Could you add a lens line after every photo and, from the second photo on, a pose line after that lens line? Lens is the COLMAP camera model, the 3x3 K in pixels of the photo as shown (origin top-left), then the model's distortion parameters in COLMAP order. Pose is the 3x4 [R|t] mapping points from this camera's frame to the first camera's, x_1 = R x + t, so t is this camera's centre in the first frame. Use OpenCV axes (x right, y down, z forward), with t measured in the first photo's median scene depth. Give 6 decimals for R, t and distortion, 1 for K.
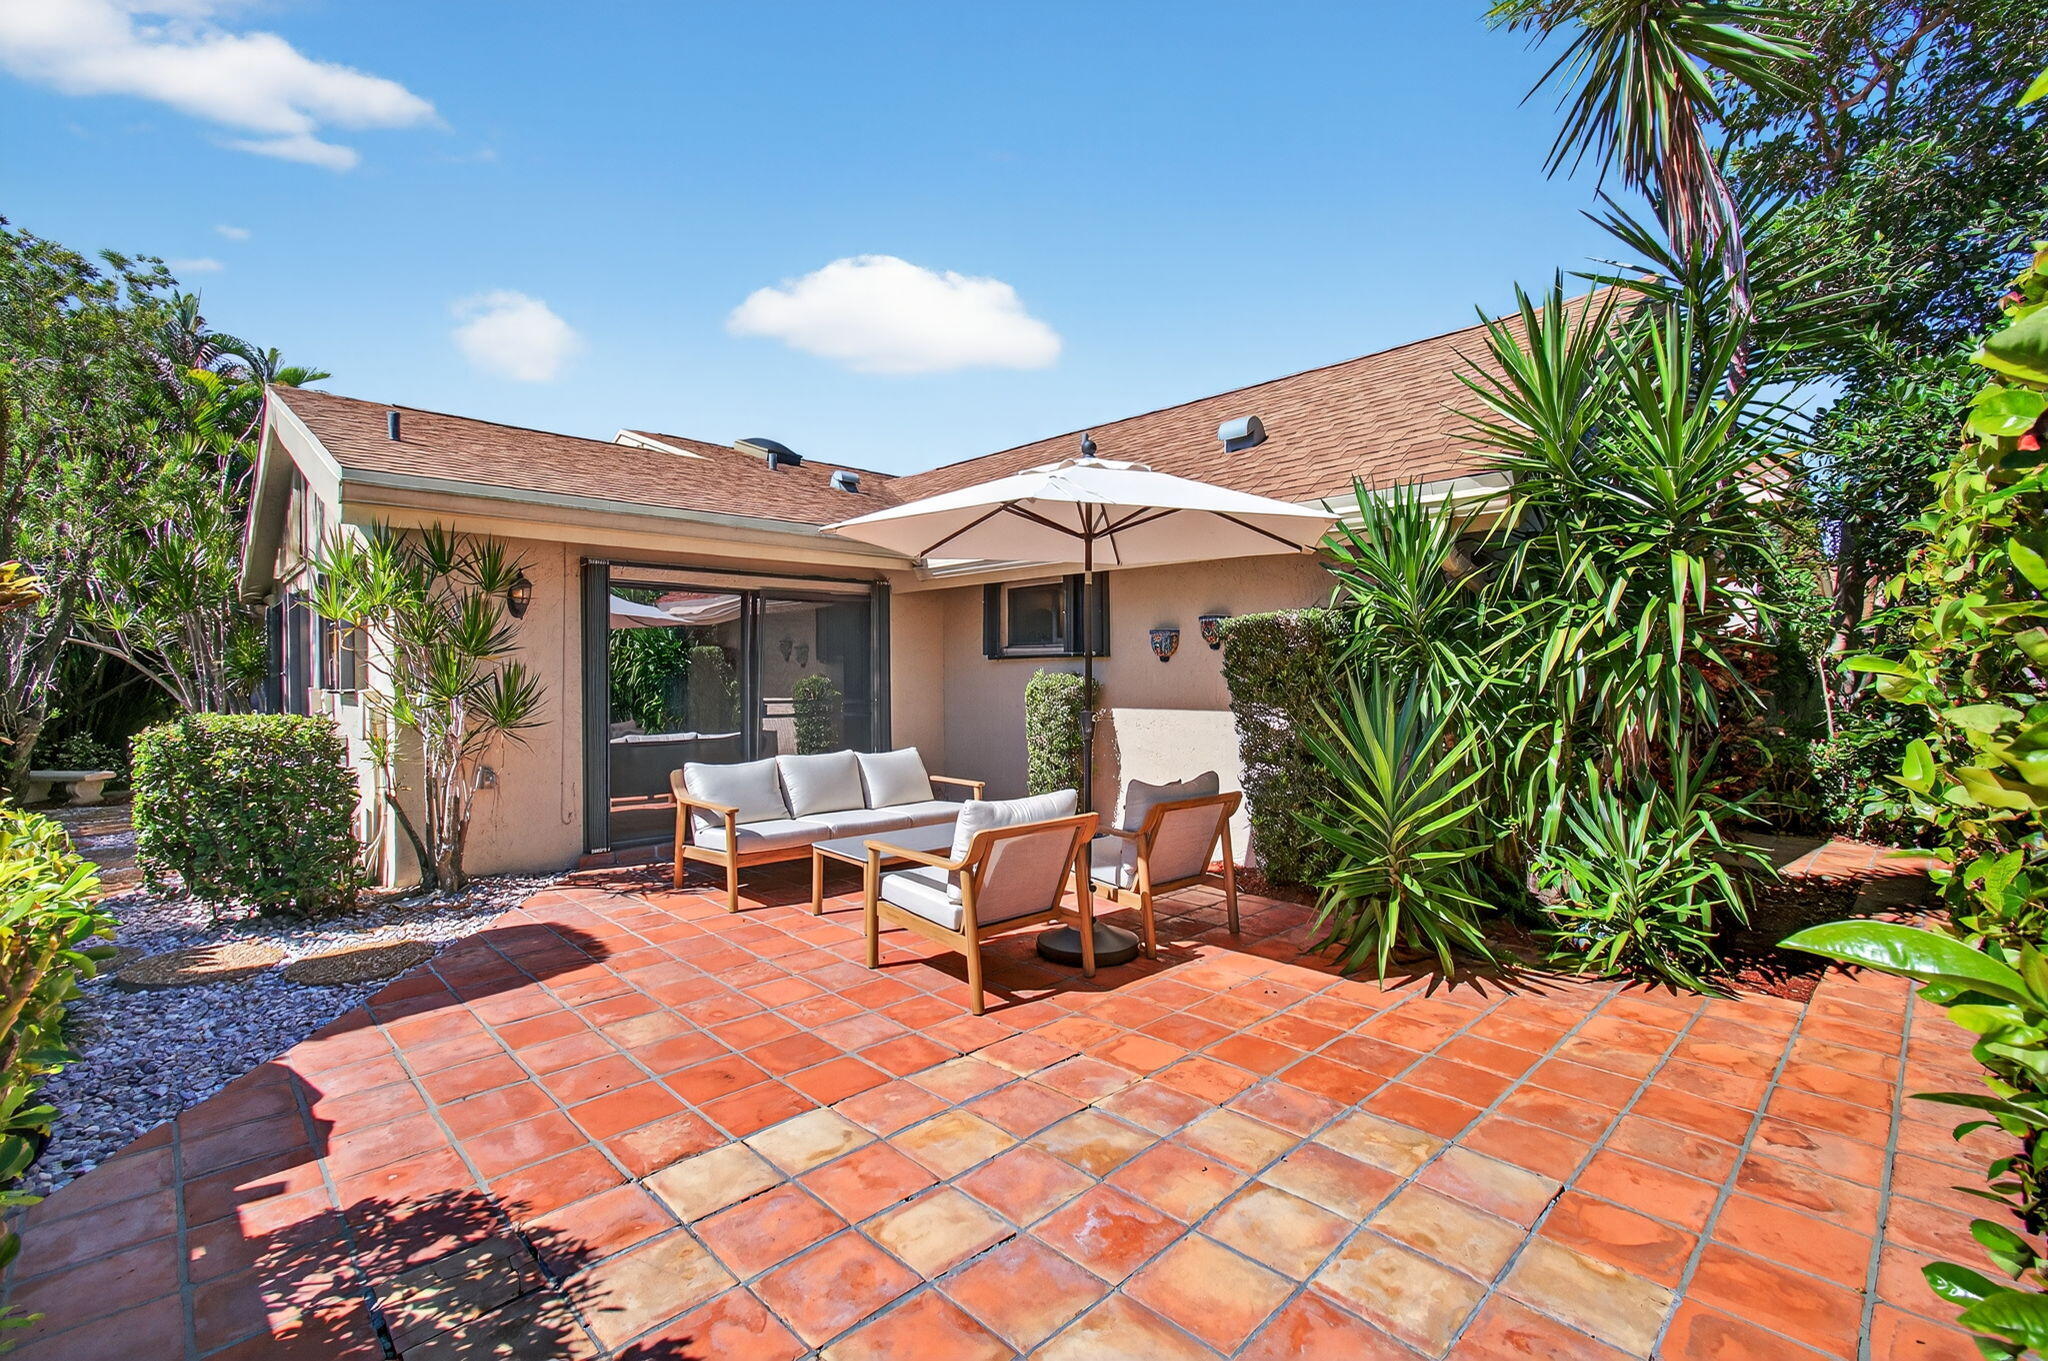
lens RADIAL K [[922.3, 0, 1030.9], [0, 922.3, 678.9], [0, 0, 1]] dist [-0.011649, 0.006840]
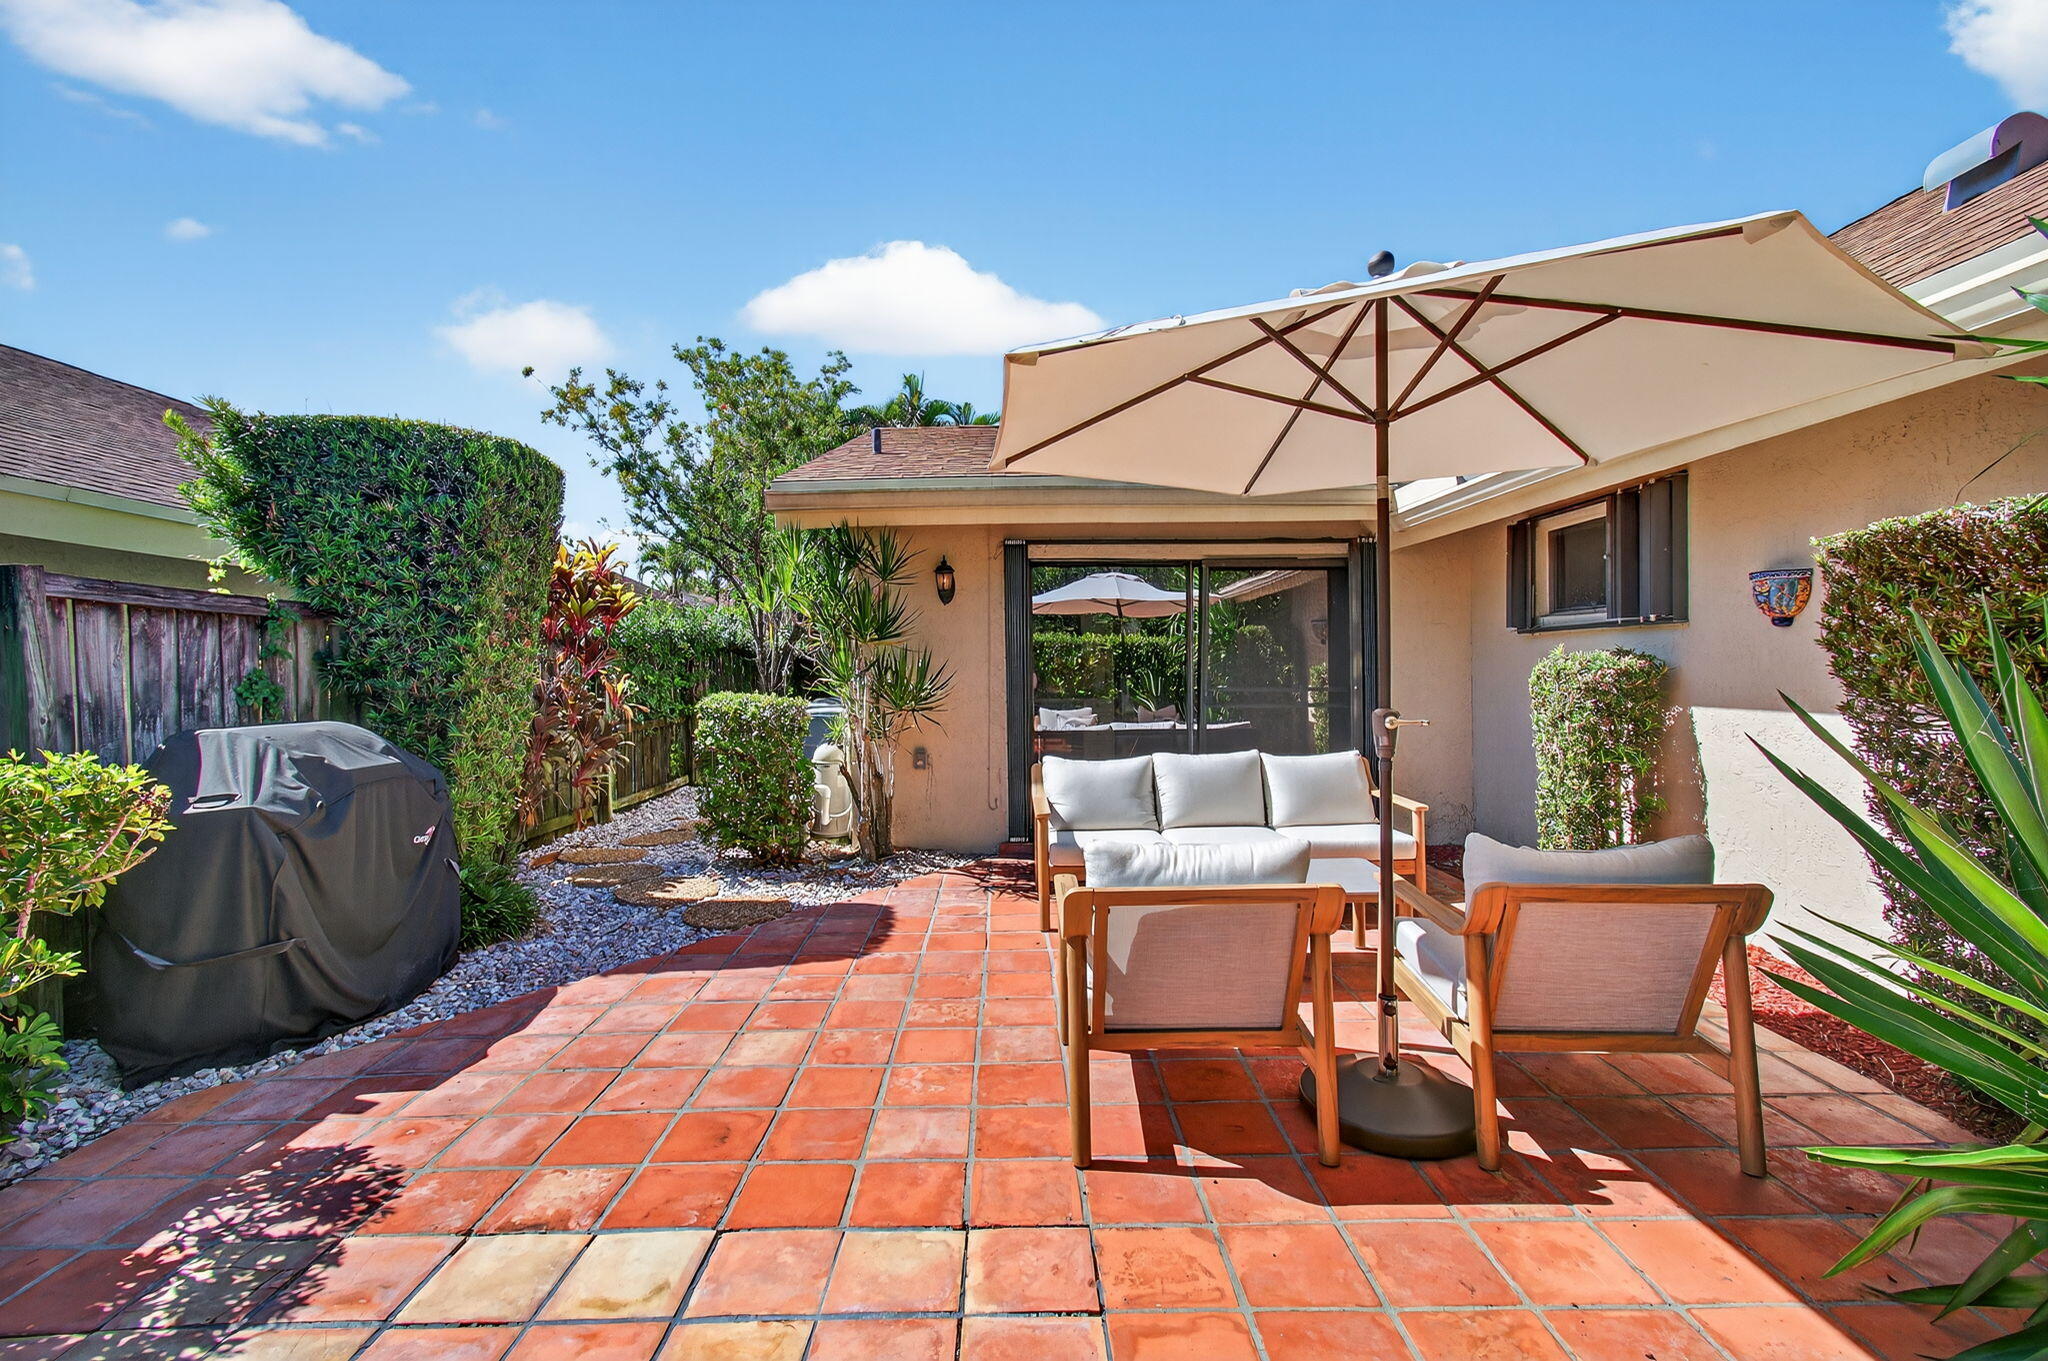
lens RADIAL K [[922.3, 0, 1030.9], [0, 922.3, 678.9], [0, 0, 1]] dist [-0.011649, 0.006840]
pose [[0.716243, 0.006209, -0.697823, 0.352766], [0.003562, 0.999915, 0.012553, 0.008397], [0.697842, -0.011476, 0.716160, 0.484811]]
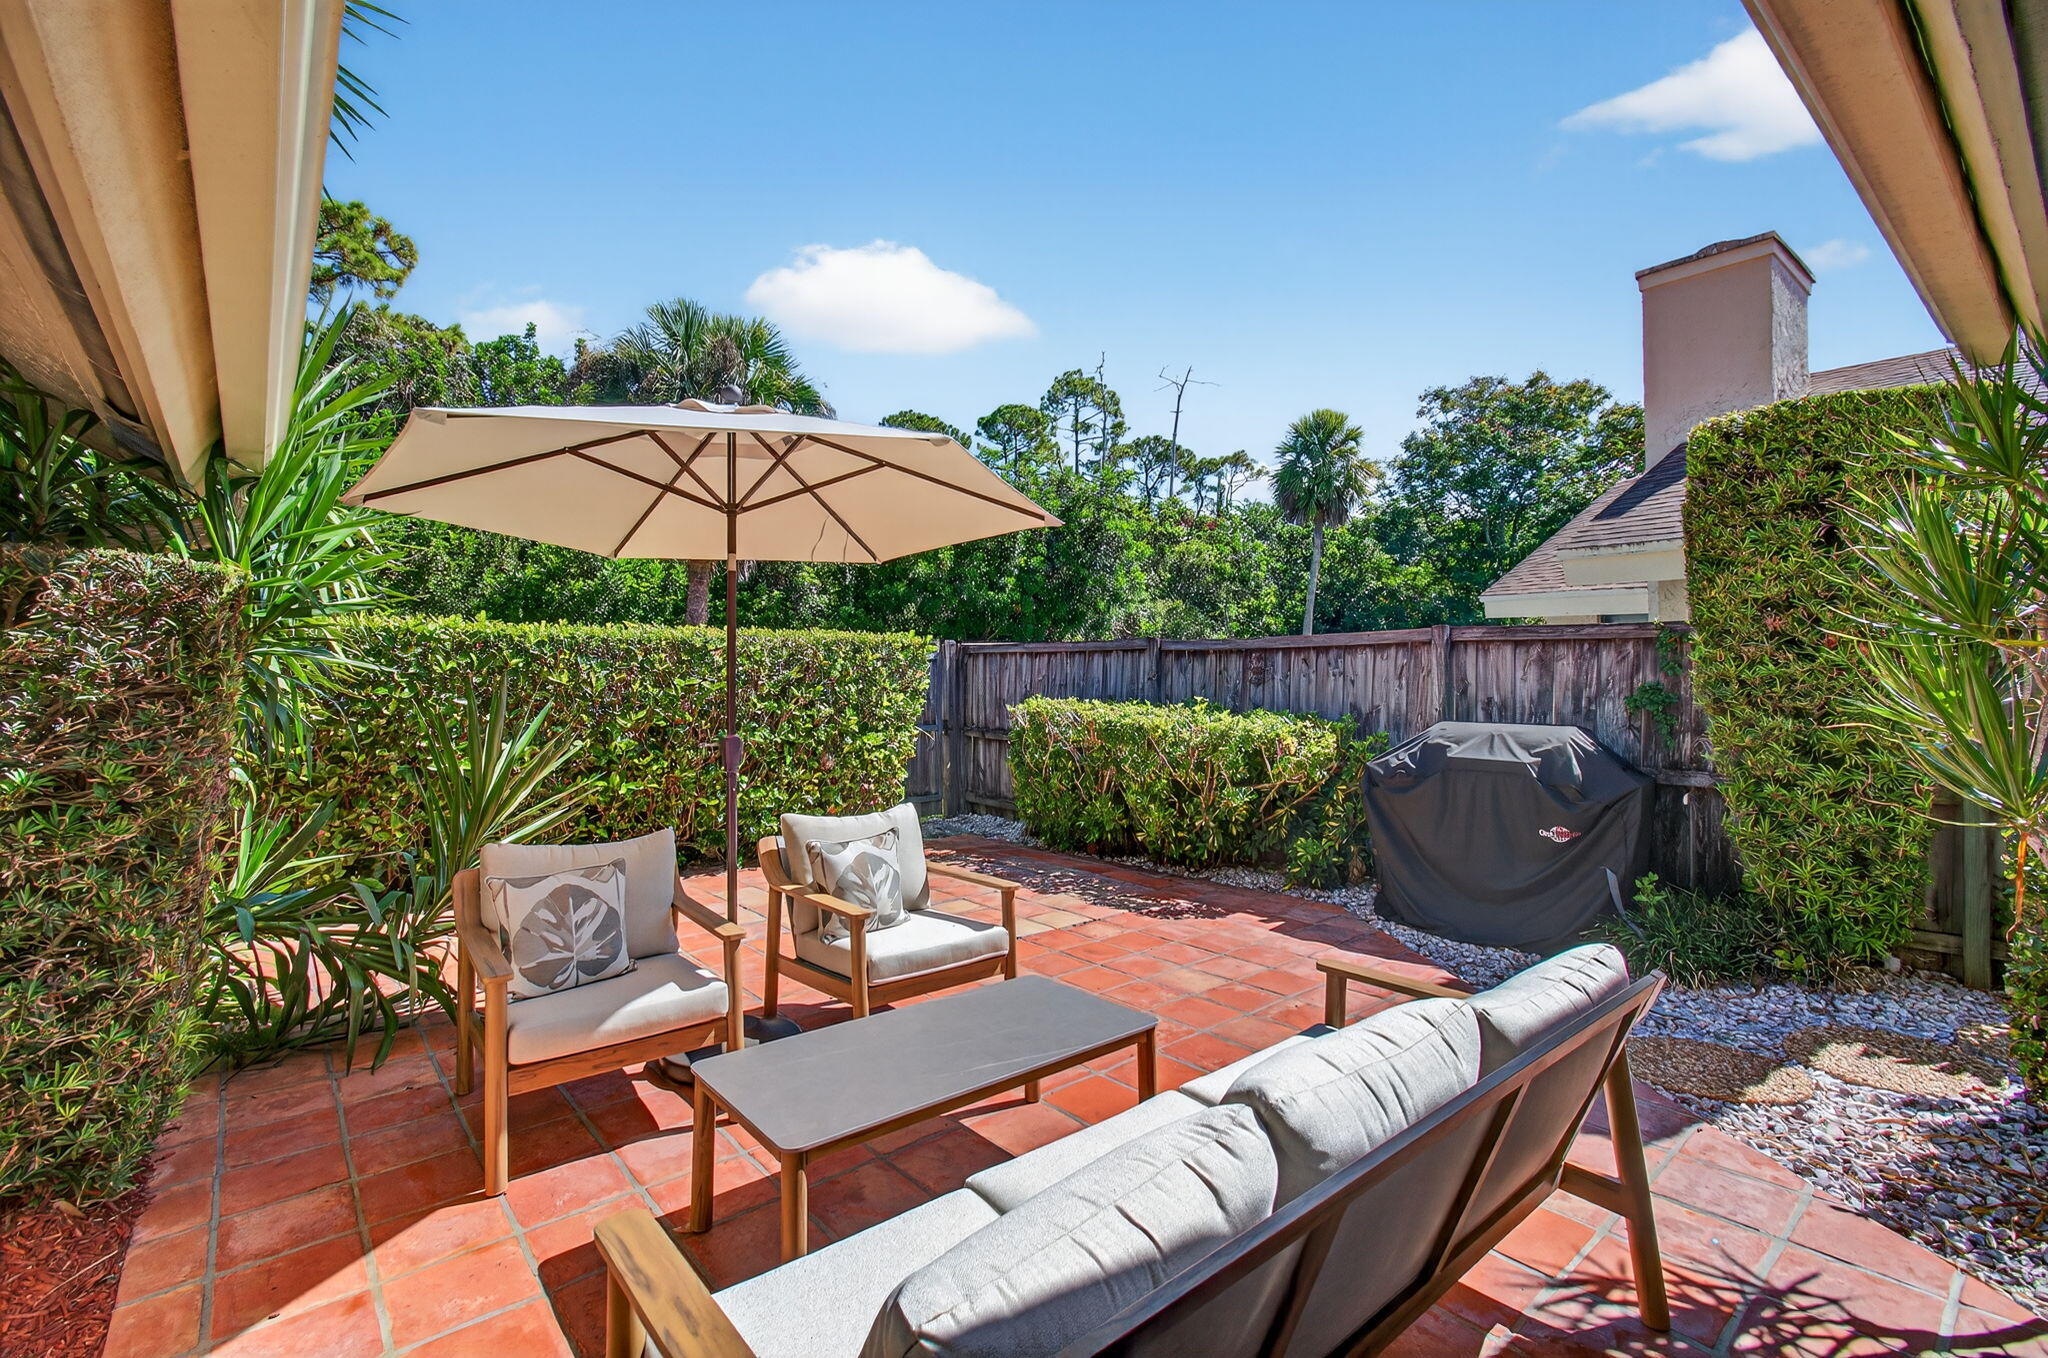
lens RADIAL K [[922.3, 0, 1030.9], [0, 922.3, 677.4], [0, 0, 1]] dist [-0.011649, 0.006840]
pose [[-0.997029, -0.000055, 0.077033, -0.282846], [0.000698, 0.999952, 0.009751, -0.013172], [-0.077029, 0.009776, -0.996981, 1.968760]]
